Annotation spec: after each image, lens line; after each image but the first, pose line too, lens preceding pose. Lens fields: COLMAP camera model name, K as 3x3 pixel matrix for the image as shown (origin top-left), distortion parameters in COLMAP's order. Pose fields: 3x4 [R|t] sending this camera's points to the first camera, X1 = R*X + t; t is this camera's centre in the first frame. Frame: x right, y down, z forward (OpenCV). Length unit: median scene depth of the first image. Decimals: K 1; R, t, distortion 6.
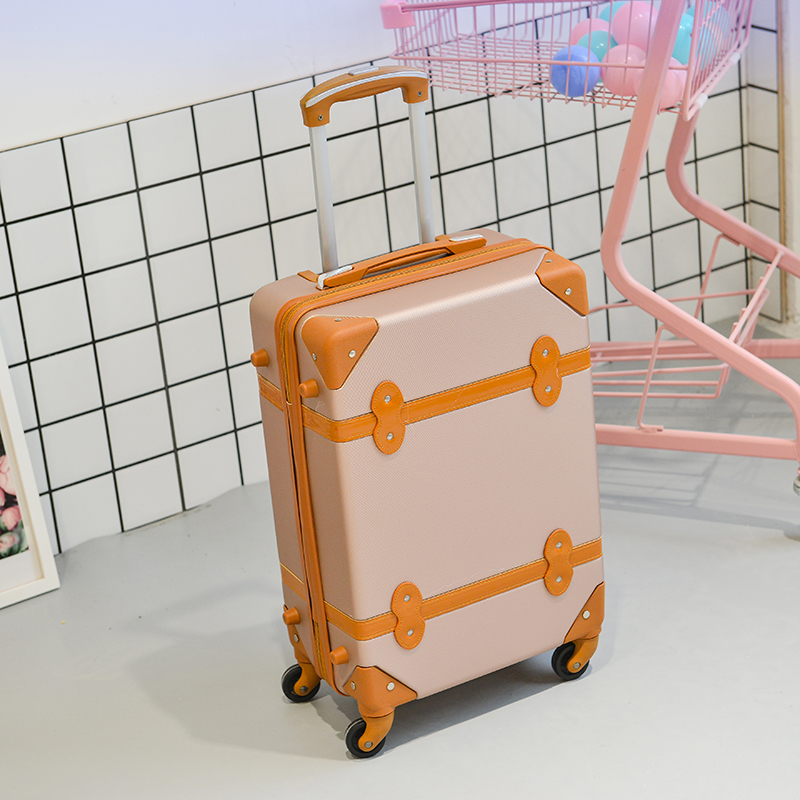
lens RADIAL K [[2277.0, 0, 438.4], [0, 2277.0, 421.0], [0, 0, 1]] dist [0.143587, -1.176207]
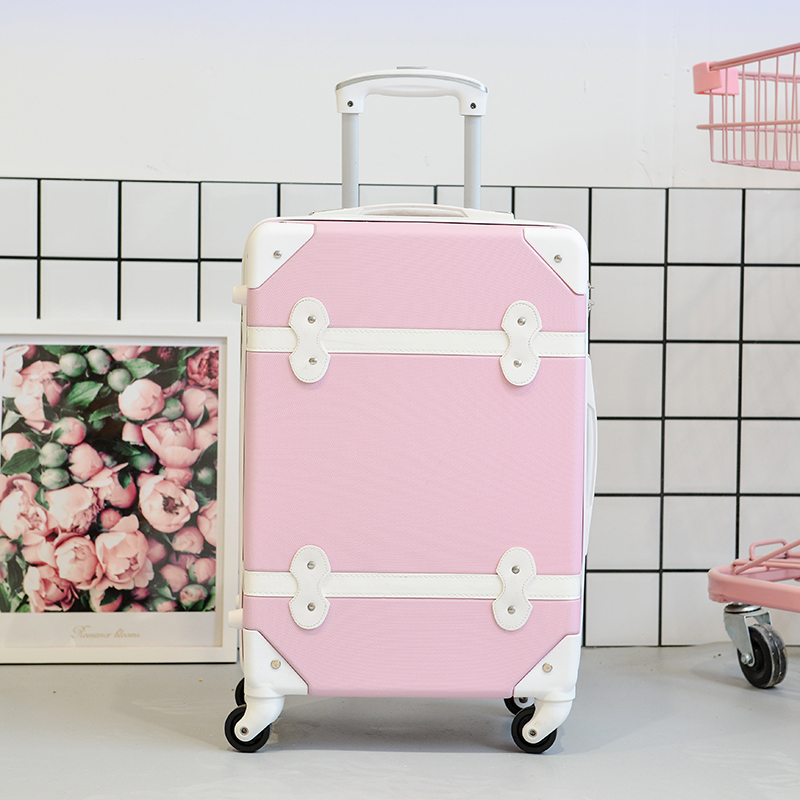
lens RADIAL K [[2199.4, 0, 440.8], [0, 2199.4, 395.3], [0, 0, 1]] dist [0.122386, 0.072610]
pose [[0.866521, 0.130165, -0.481869, 0.304754], [-0.273331, 0.931528, -0.239888, 0.160624], [0.417649, 0.339578, 0.842767, 0.274282]]
